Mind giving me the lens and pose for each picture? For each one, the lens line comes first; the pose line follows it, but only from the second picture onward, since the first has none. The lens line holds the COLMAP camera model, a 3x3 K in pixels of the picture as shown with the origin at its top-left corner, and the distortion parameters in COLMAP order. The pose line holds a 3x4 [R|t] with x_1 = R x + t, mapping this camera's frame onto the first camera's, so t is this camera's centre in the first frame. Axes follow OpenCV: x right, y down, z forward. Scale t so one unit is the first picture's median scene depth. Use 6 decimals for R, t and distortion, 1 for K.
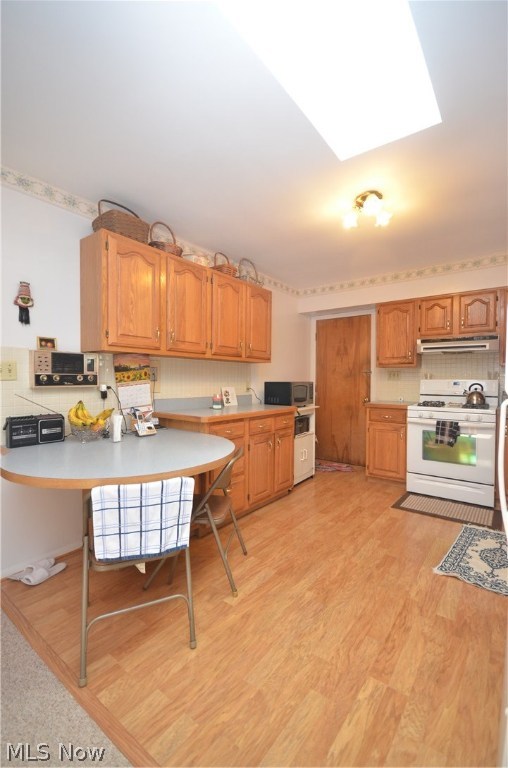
lens RADIAL K [[335.5, 0, 258.6], [0, 335.5, 387.0], [0, 0, 1]] dist [0.009168, -0.000483]
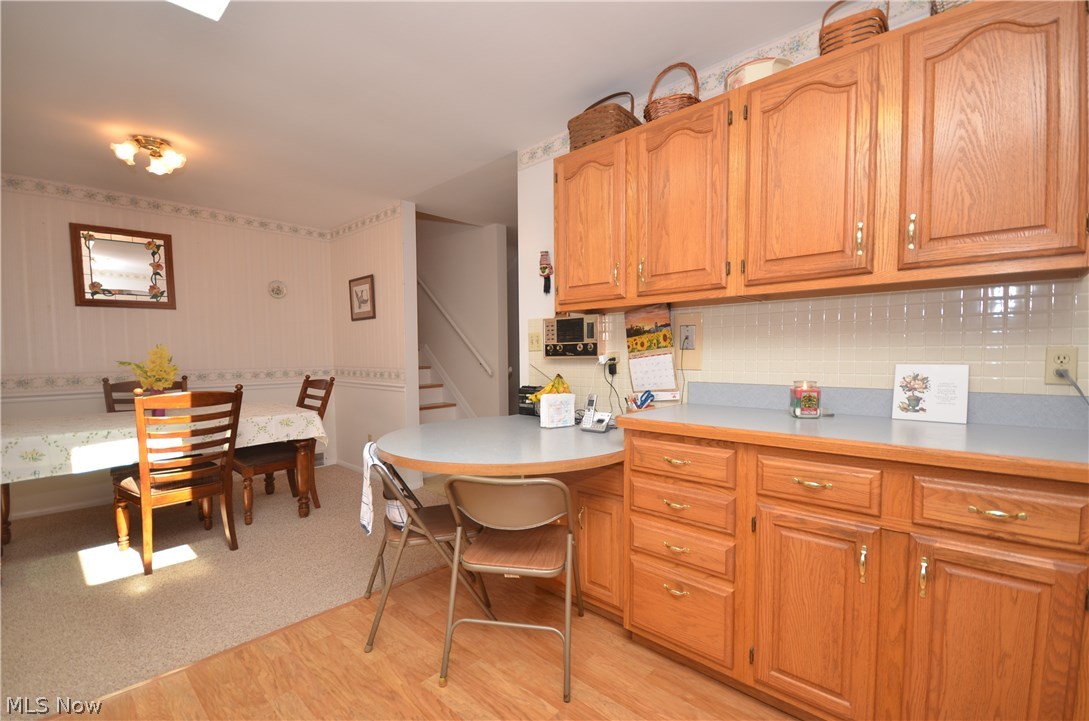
lens RADIAL K [[475.7, 0, 540.8], [0, 475.7, 376.7], [0, 0, 1]] dist [0.009168, -0.000483]
pose [[-0.095839, 0.047856, -0.994246, 0.554316], [-0.009343, 0.998756, 0.048974, -0.009410], [0.995353, 0.013983, -0.095273, 0.885639]]
